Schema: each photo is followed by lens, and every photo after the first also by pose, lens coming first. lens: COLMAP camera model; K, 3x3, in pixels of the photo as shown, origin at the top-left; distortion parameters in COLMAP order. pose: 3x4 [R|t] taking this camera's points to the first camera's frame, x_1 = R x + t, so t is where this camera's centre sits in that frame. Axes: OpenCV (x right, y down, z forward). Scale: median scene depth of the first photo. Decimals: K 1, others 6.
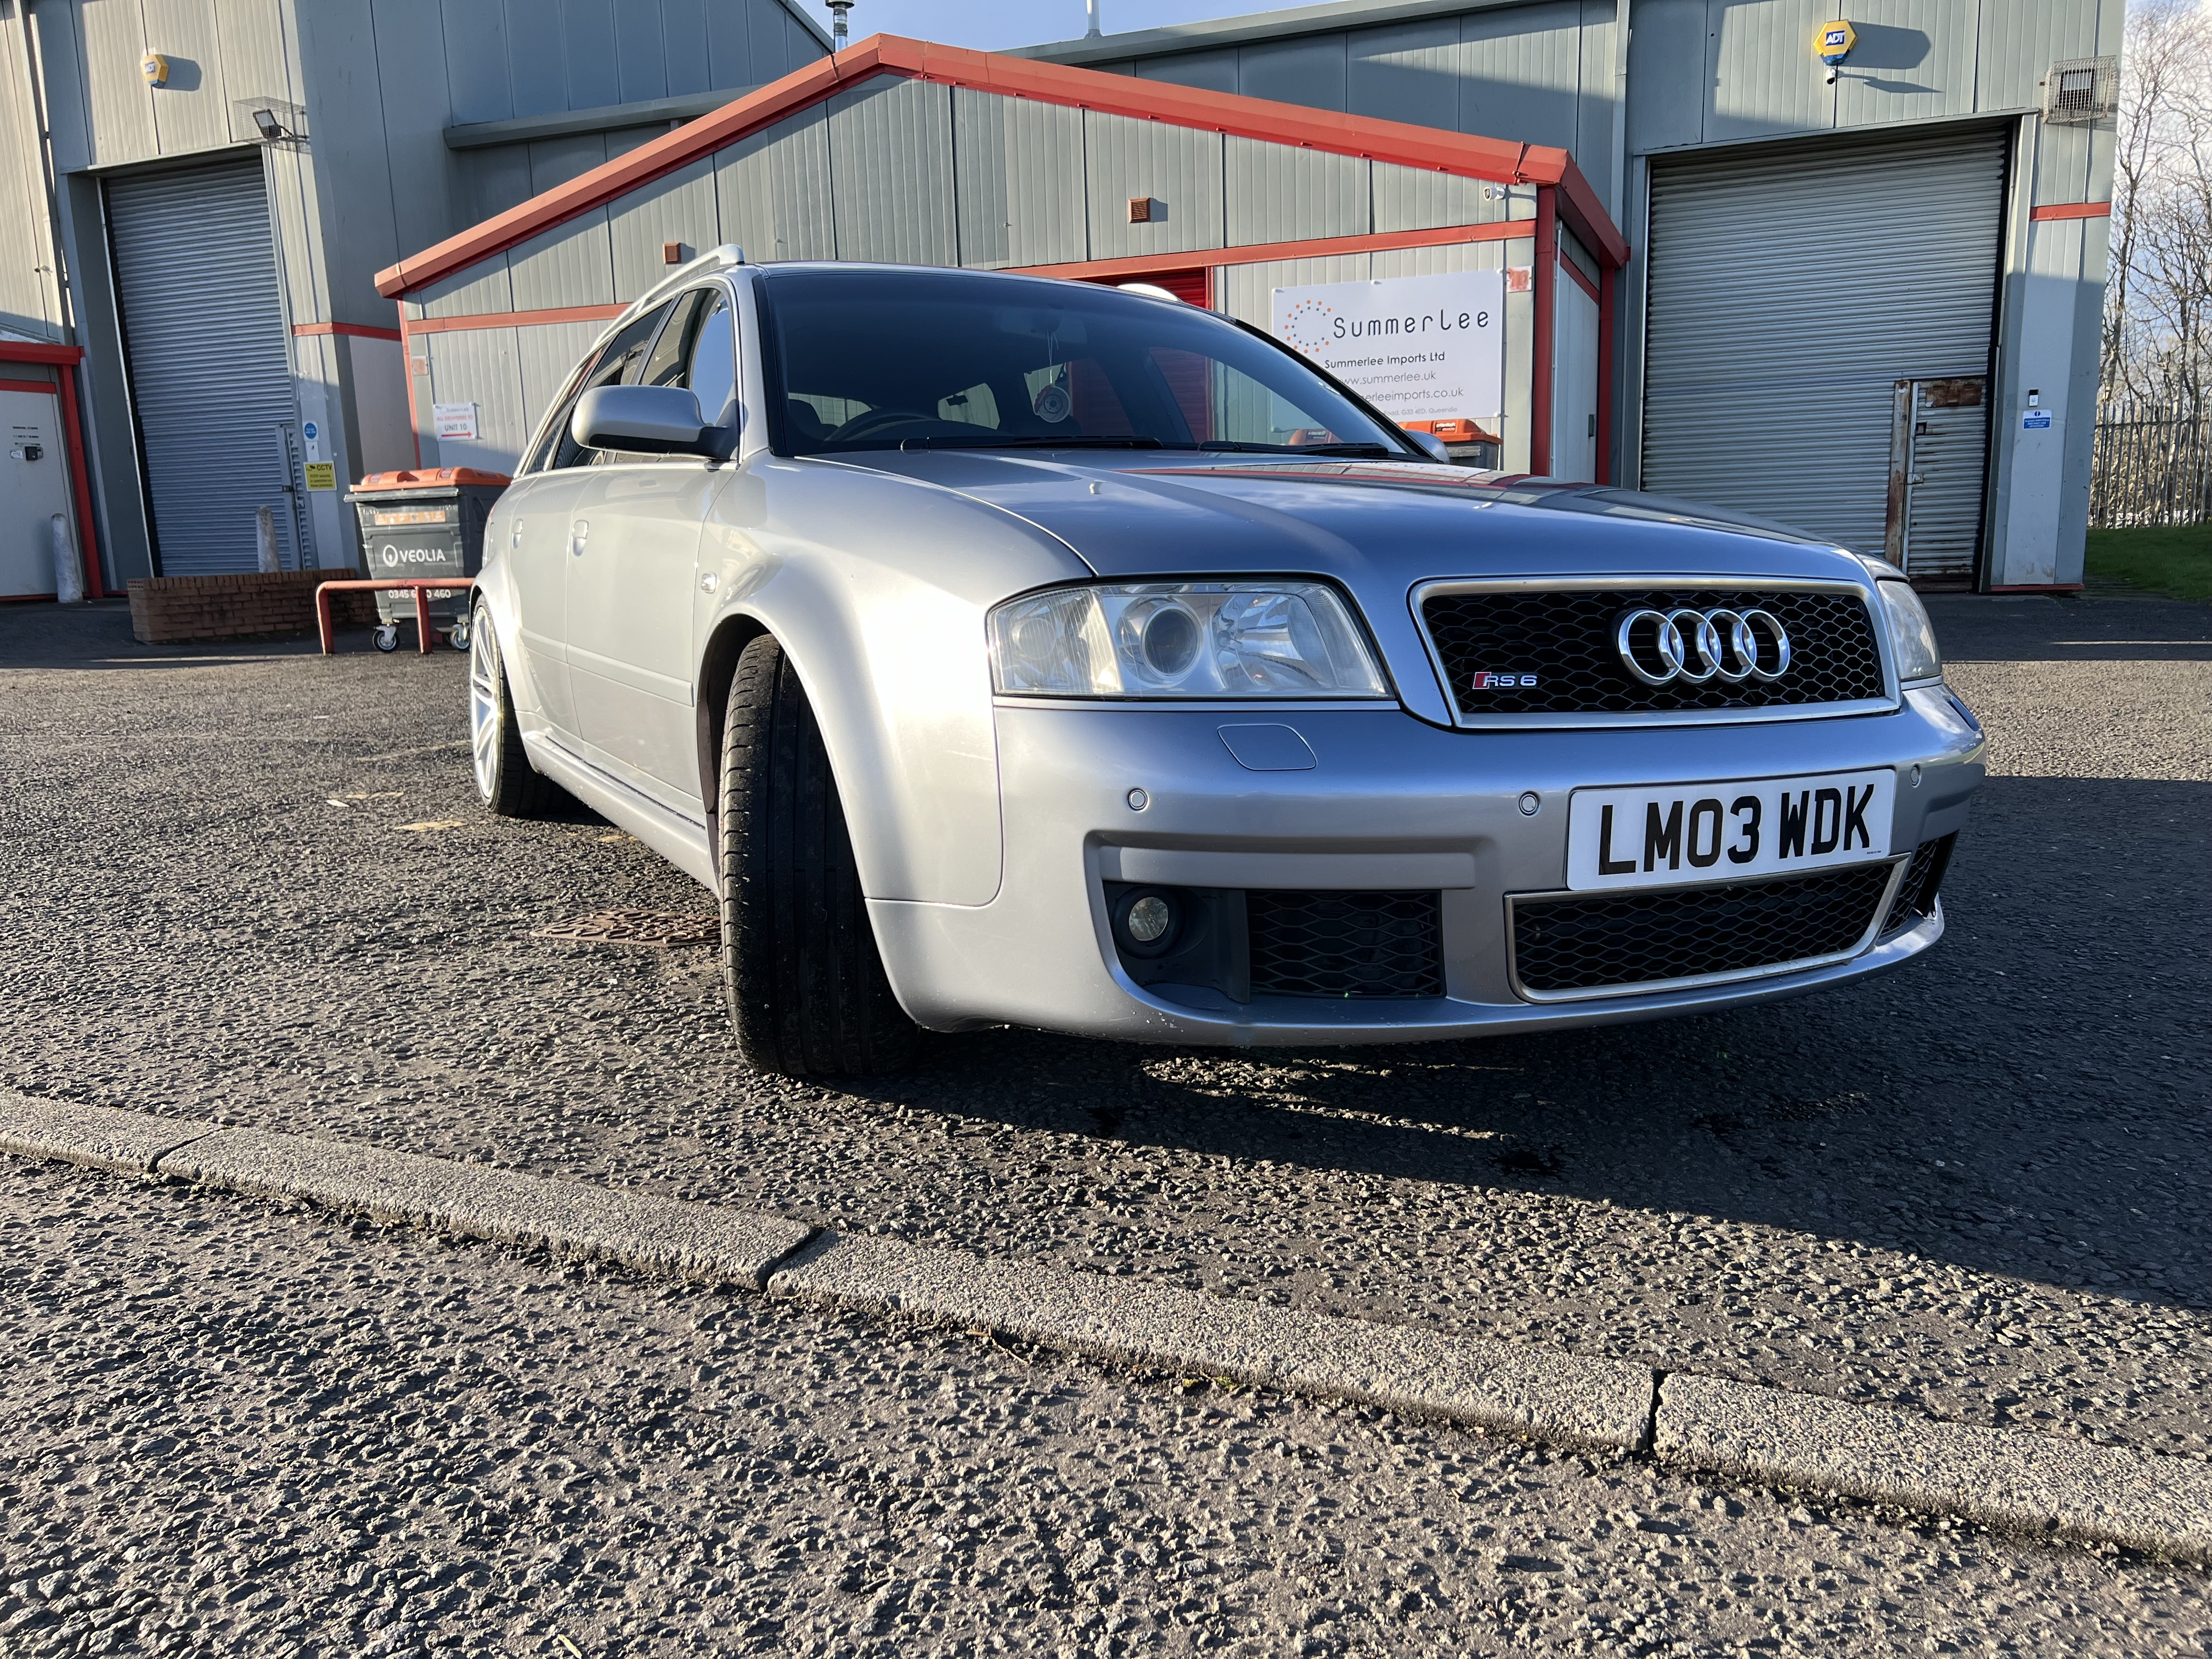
lens RADIAL K [[1670.7, 0, 1109.7], [0, 1670.7, 871.9], [0, 0, 1]] dist [0.010891, -0.002597]
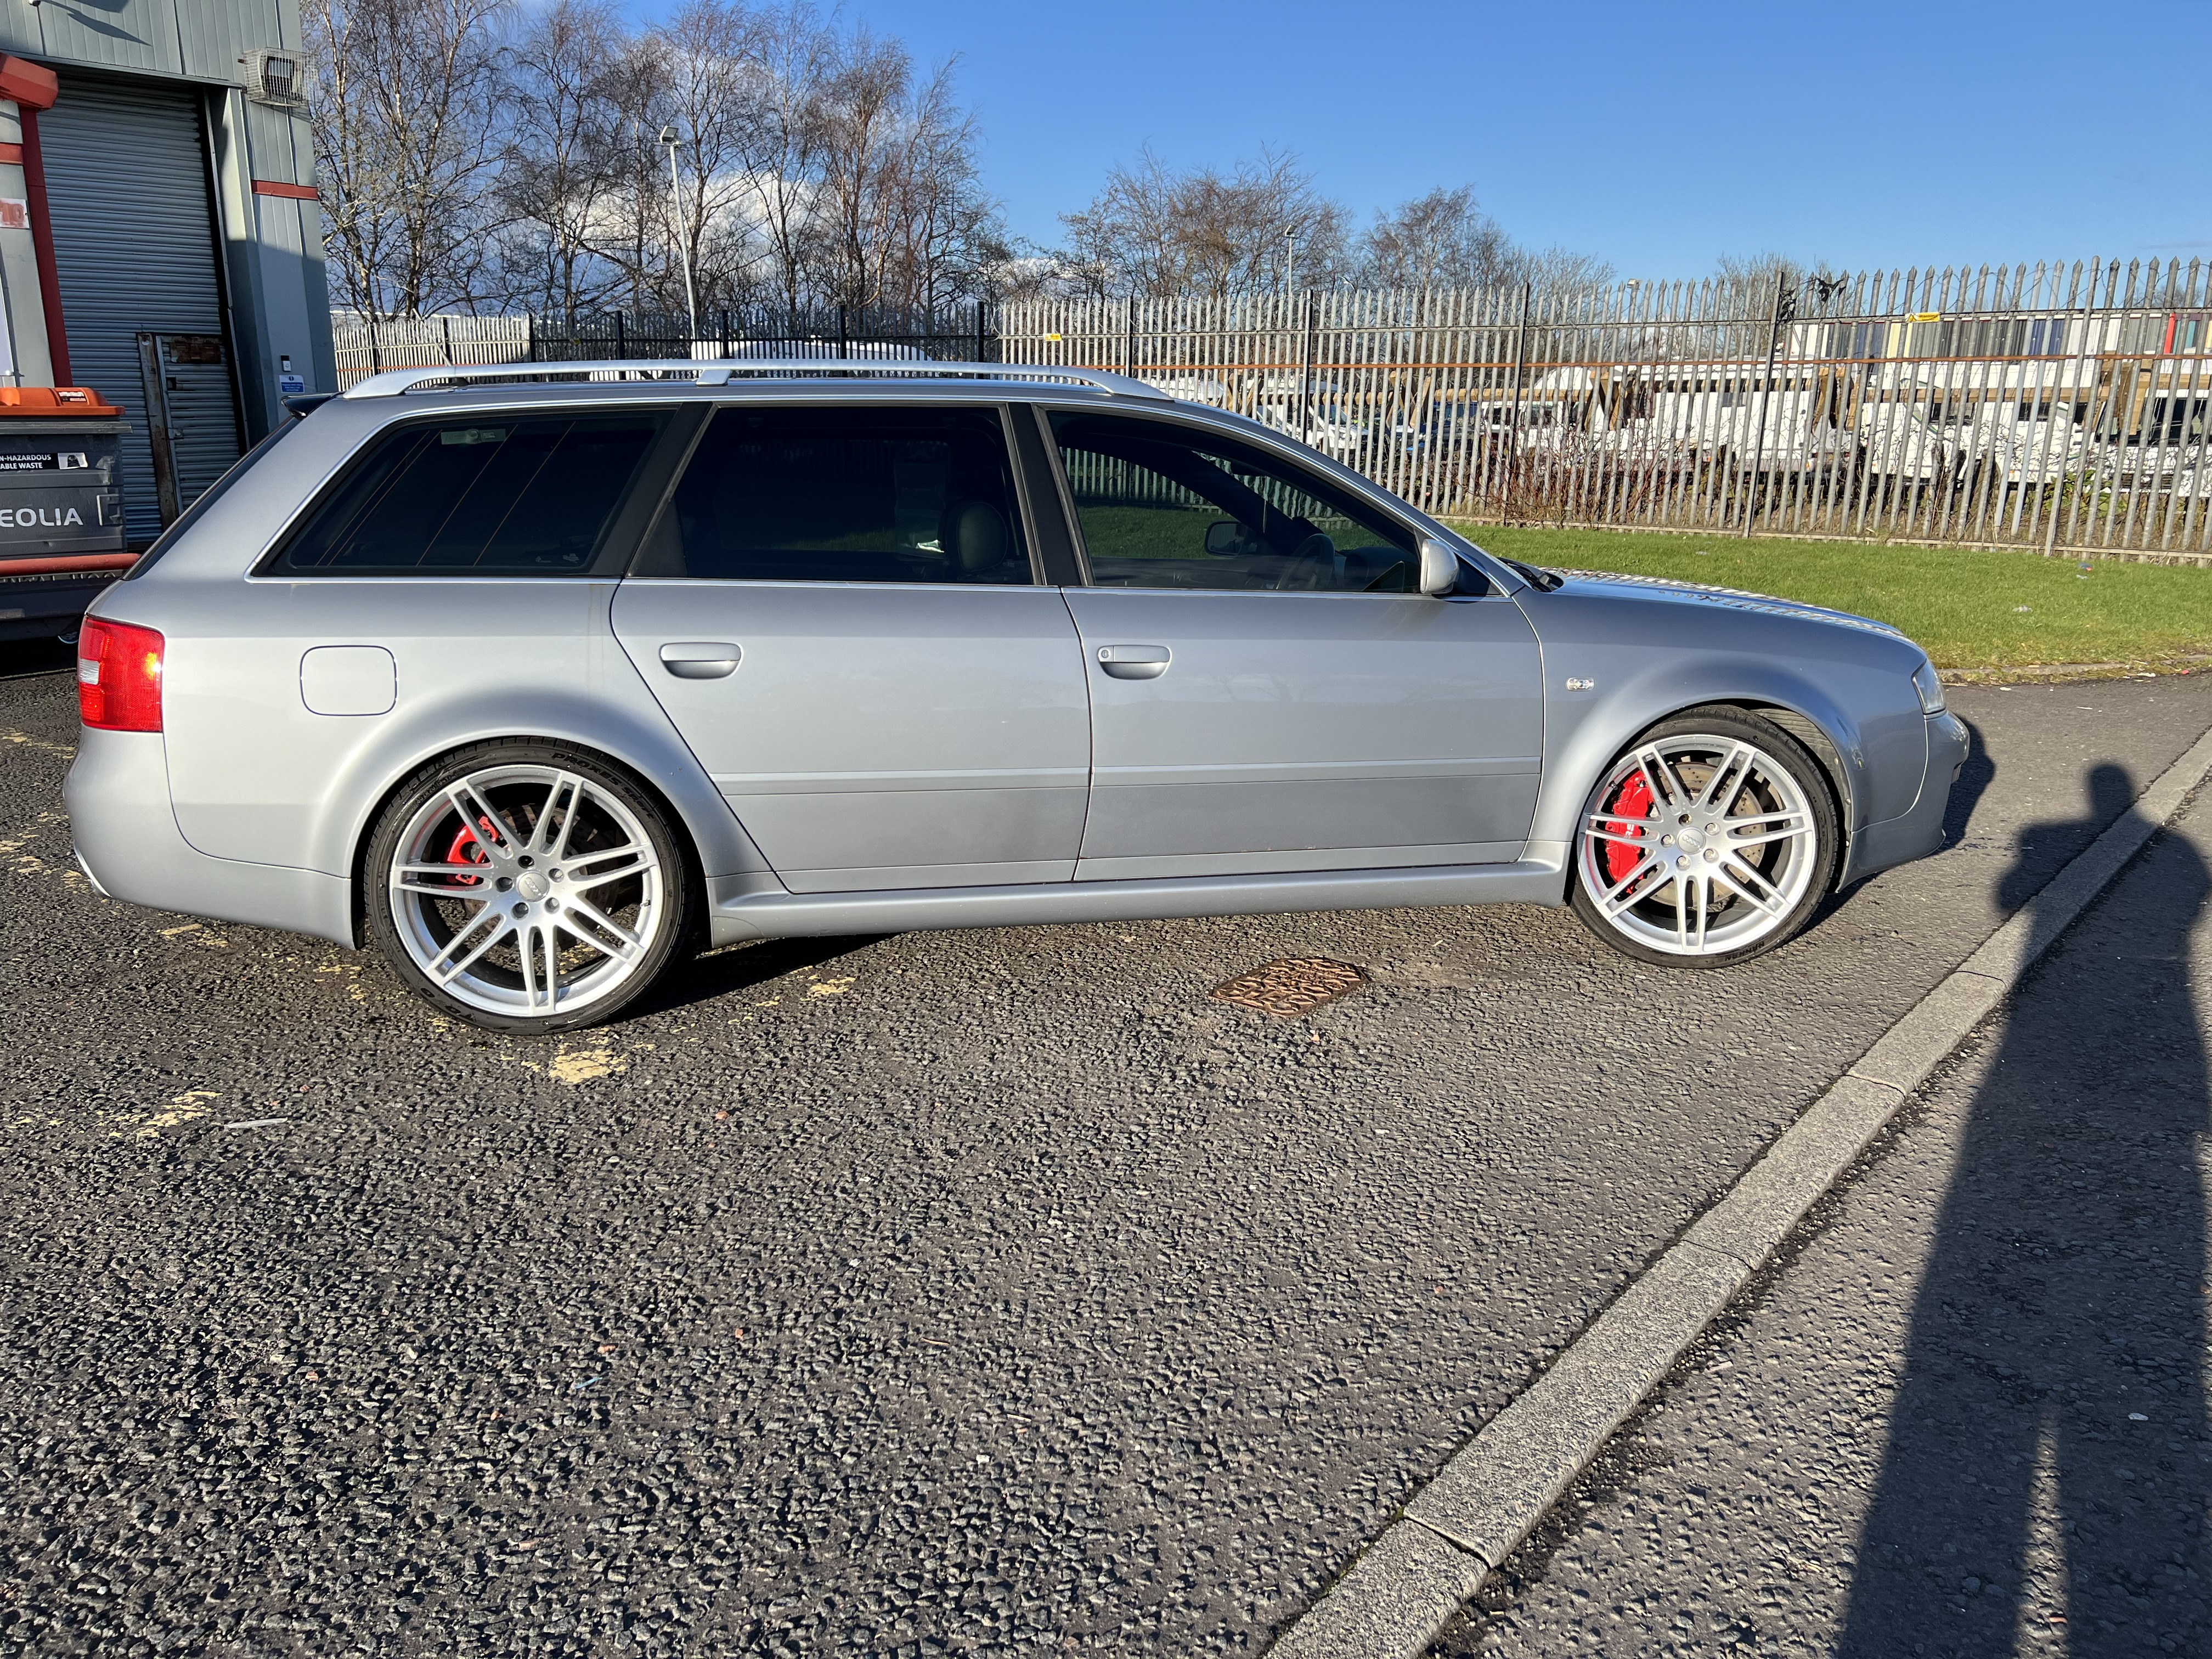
lens RADIAL K [[1670.7, 0, 1109.7], [0, 1670.7, 871.9], [0, 0, 1]] dist [0.010891, -0.002597]
pose [[0.349705, -0.217965, 0.911152, -0.314657], [0.170588, 0.971116, 0.166837, -0.057871], [-0.921198, 0.097087, 0.376786, 0.149003]]
